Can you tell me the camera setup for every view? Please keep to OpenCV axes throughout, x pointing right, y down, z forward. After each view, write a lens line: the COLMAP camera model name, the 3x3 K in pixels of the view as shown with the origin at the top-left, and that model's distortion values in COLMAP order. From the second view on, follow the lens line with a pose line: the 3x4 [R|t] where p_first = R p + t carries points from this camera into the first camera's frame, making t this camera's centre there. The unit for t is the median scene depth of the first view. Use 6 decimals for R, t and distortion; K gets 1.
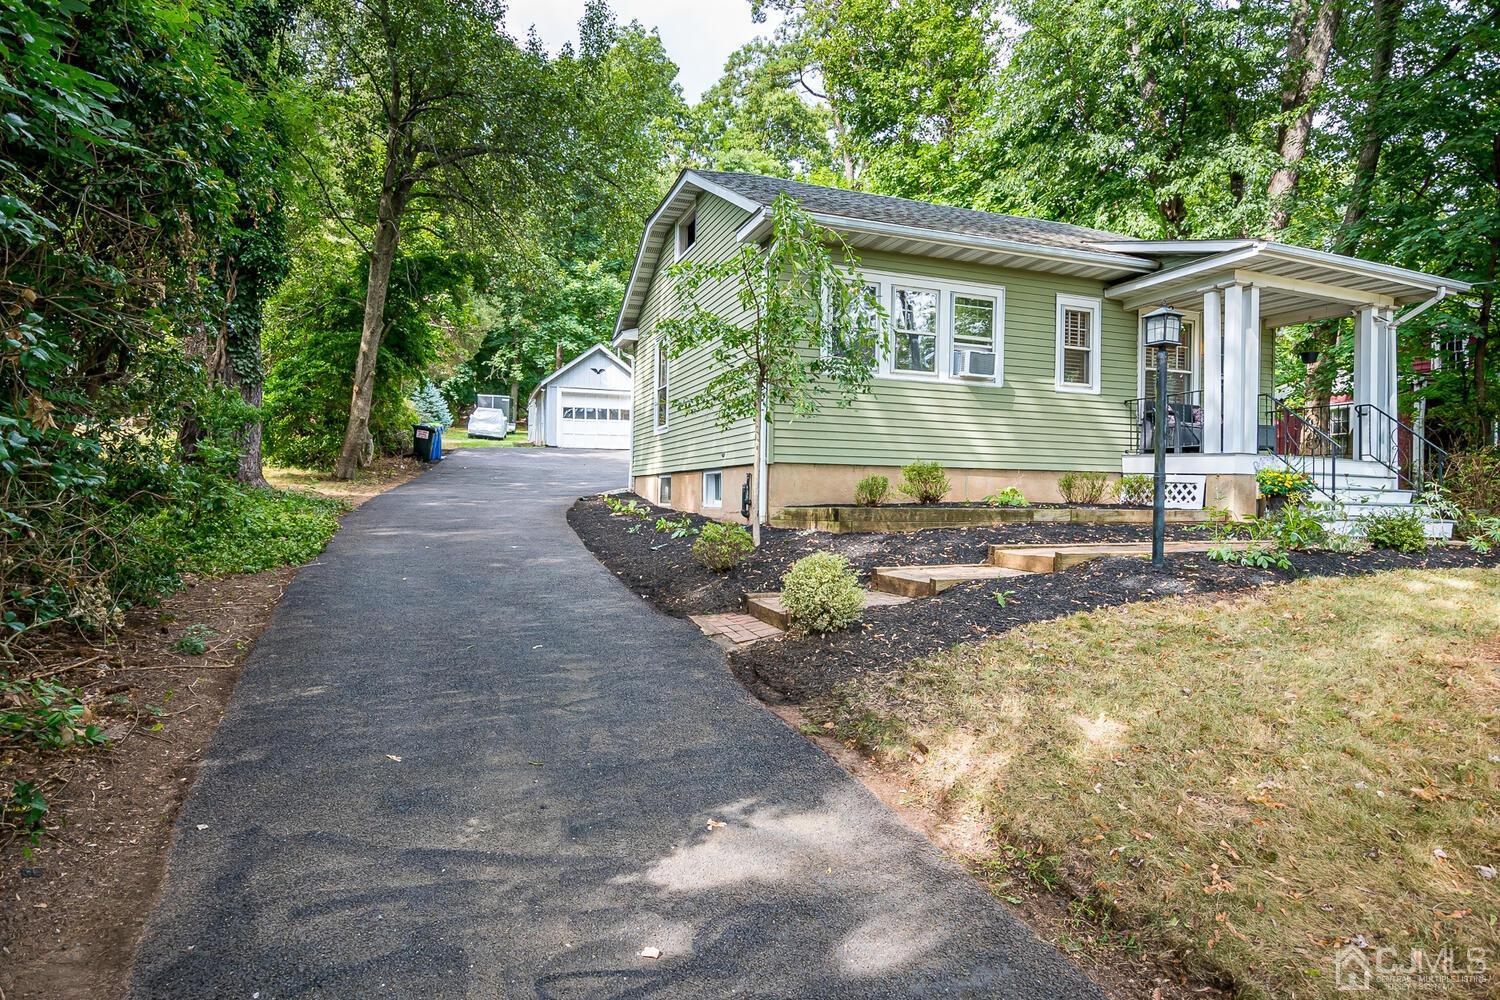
lens RADIAL K [[815.4, 0, 742.9], [0, 815.4, 506.9], [0, 0, 1]] dist [-0.016407, 0.001169]
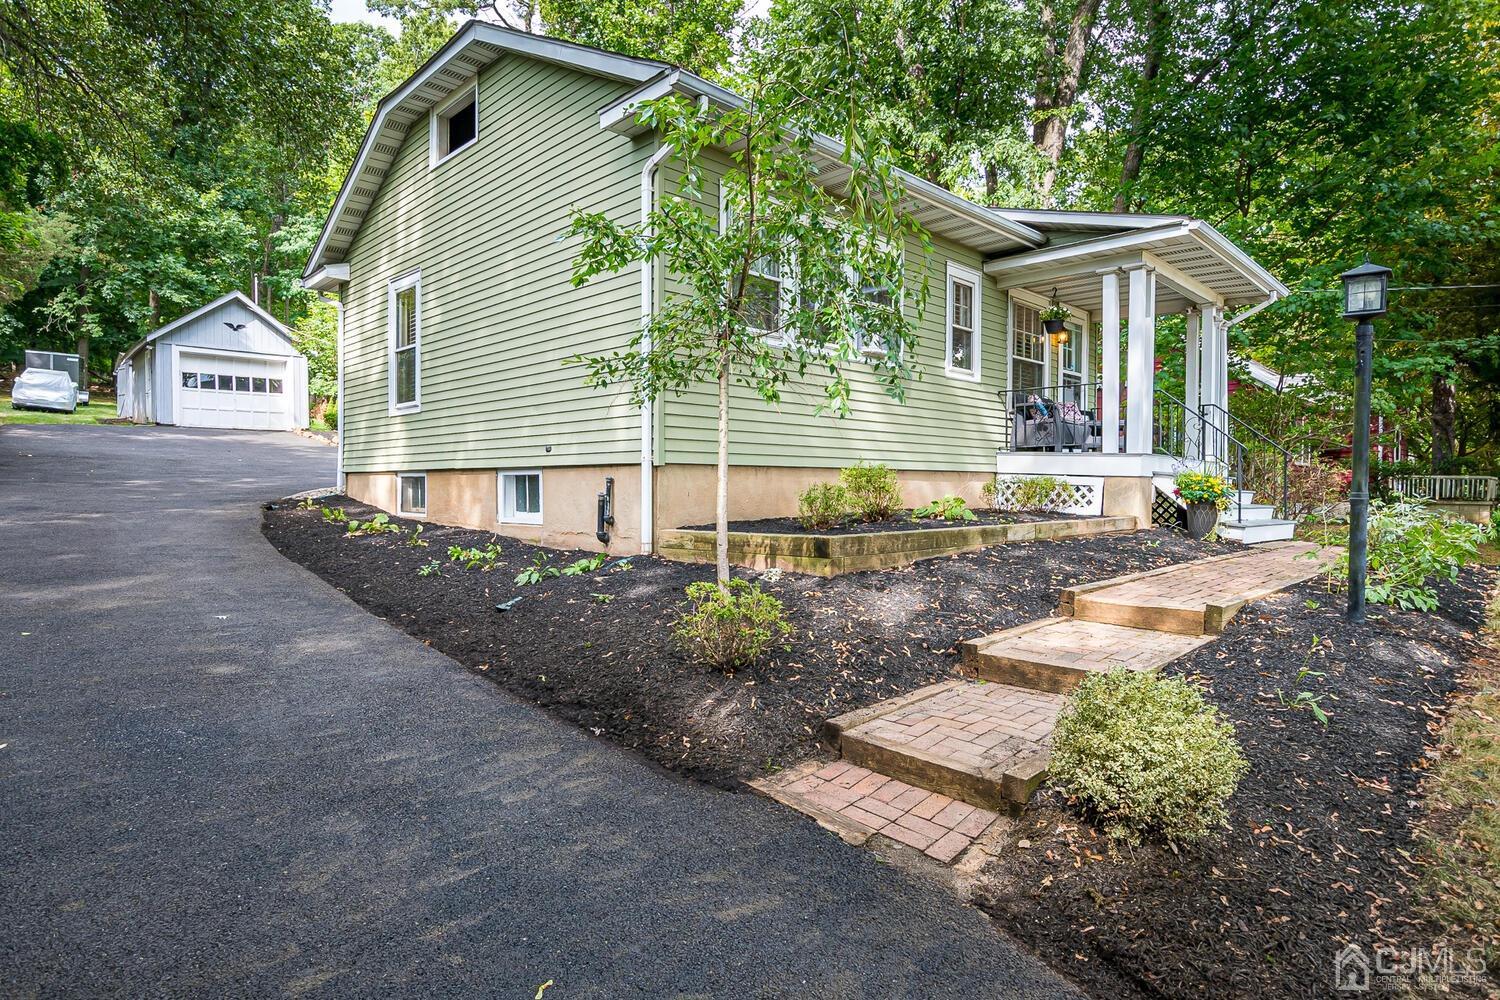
lens RADIAL K [[815.4, 0, 742.9], [0, 815.4, 506.9], [0, 0, 1]] dist [-0.016407, 0.001169]
pose [[0.913086, -0.019927, 0.407281, -0.151922], [0.011461, 0.999665, 0.023215, -0.028382], [-0.407607, -0.016529, 0.913008, 0.301814]]
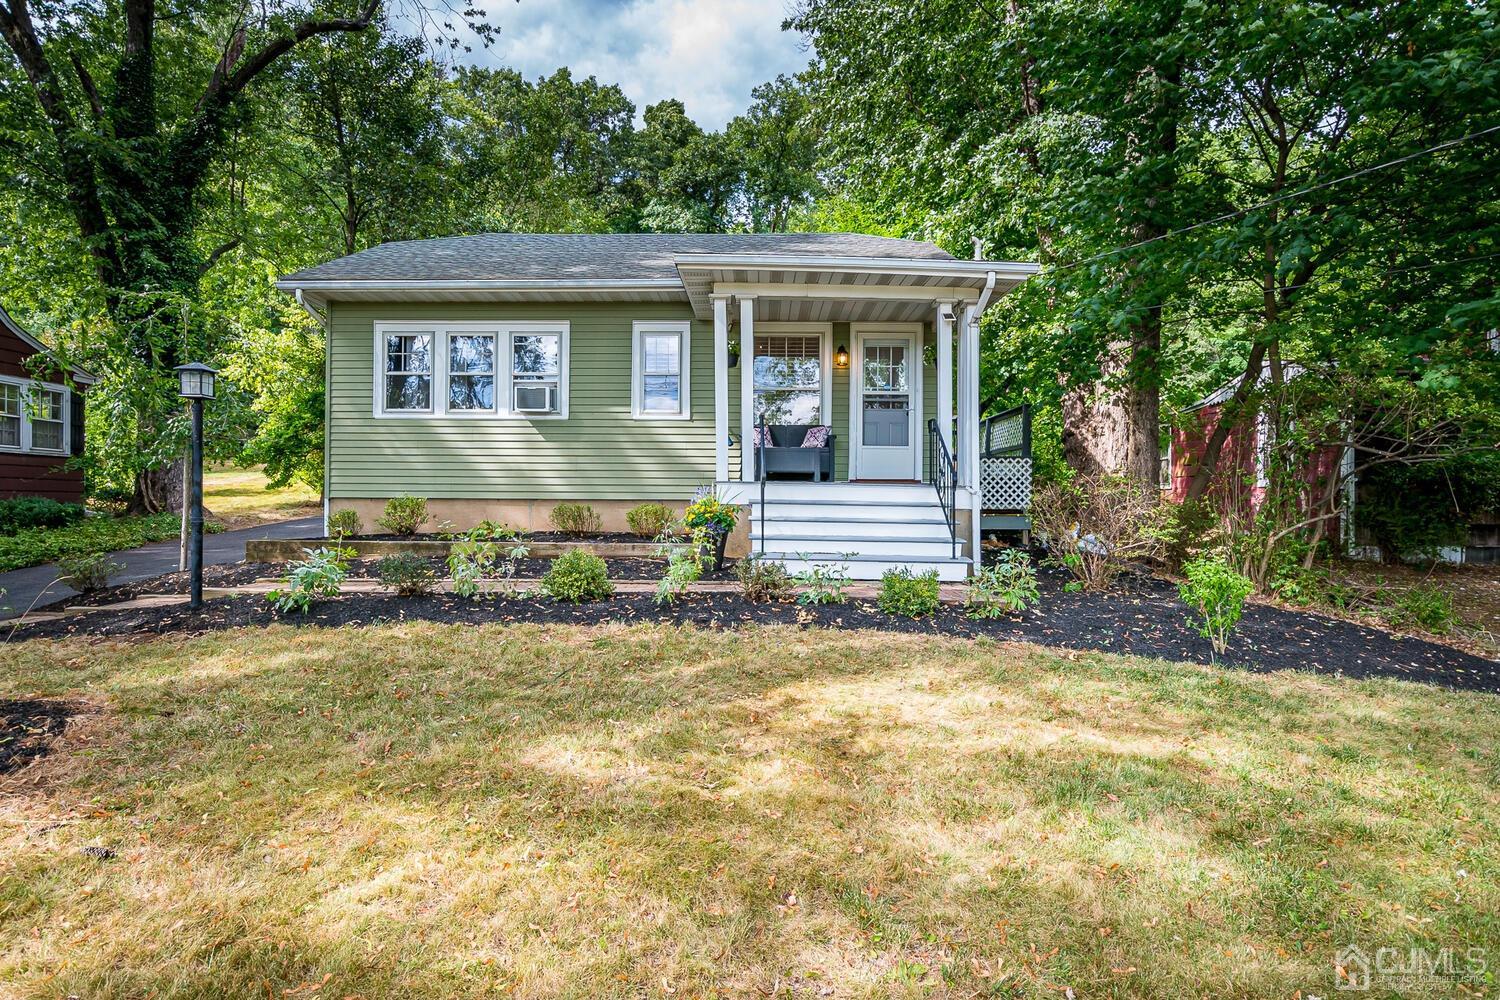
lens RADIAL K [[743.7, 0, 750.0], [0, 743.7, 500.0], [0, 0, 1]] dist [-0.045506, 0.000119]
pose [[0.935183, -0.006160, -0.354111, 0.815392], [0.001461, 0.999907, -0.013536, -0.030062], [0.354161, 0.012141, 0.935106, 0.197256]]
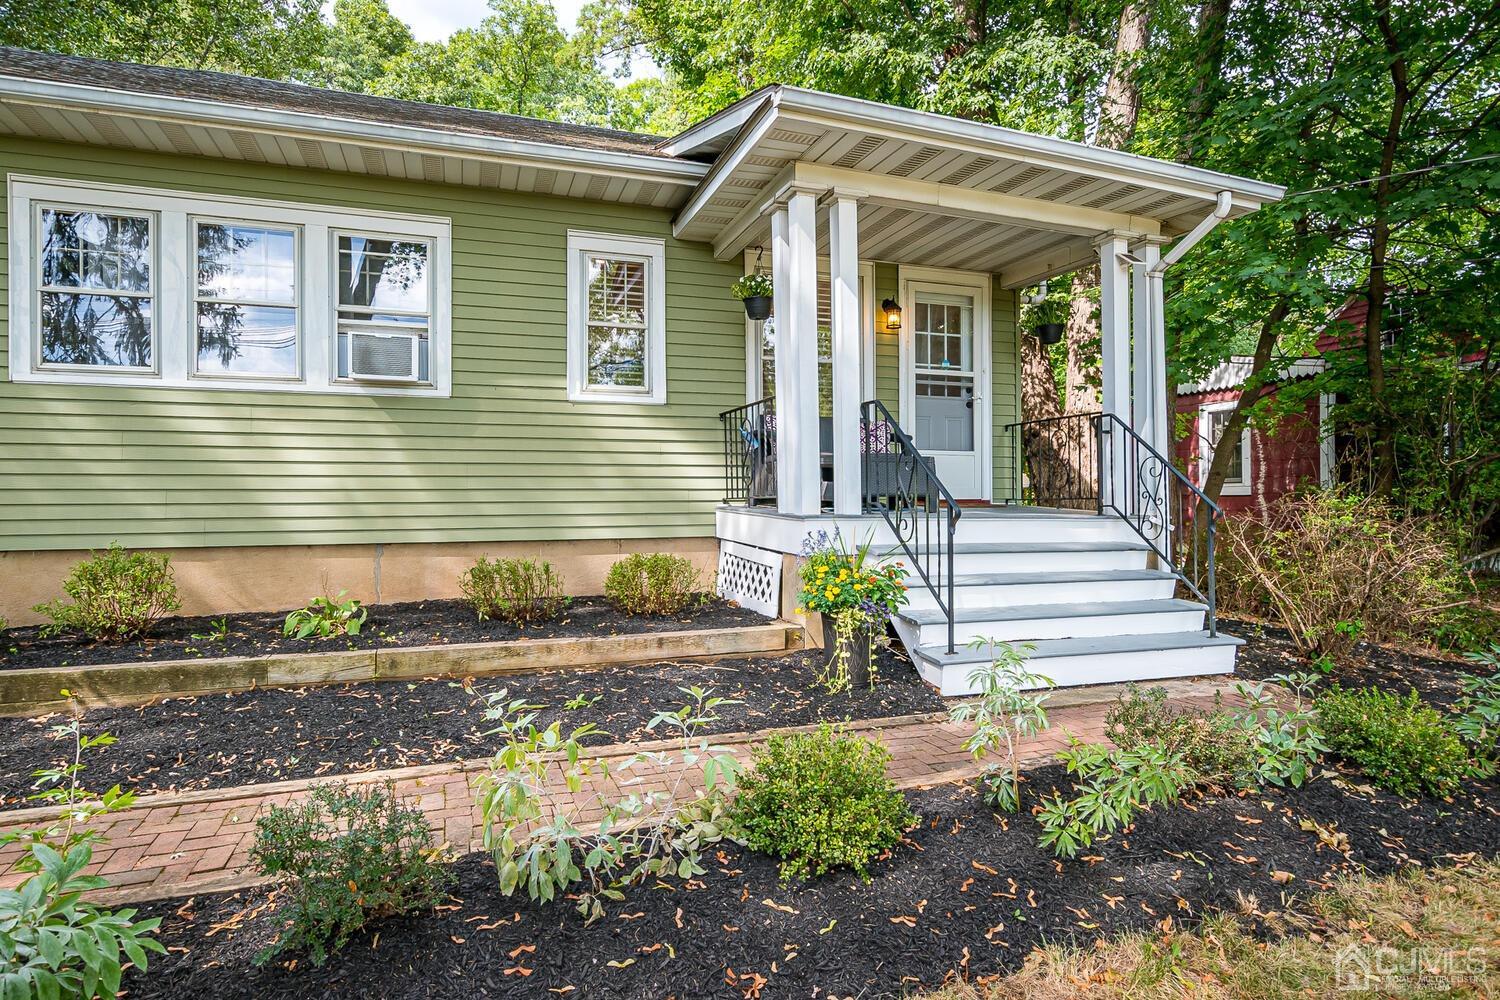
lens RADIAL K [[815.4, 0, 742.9], [0, 815.4, 506.9], [0, 0, 1]] dist [-0.016407, 0.001169]
pose [[0.999709, -0.015746, -0.018289, 0.501928], [0.015764, 0.999875, 0.000833, -0.063789], [0.018273, -0.001121, 0.999832, 0.413847]]
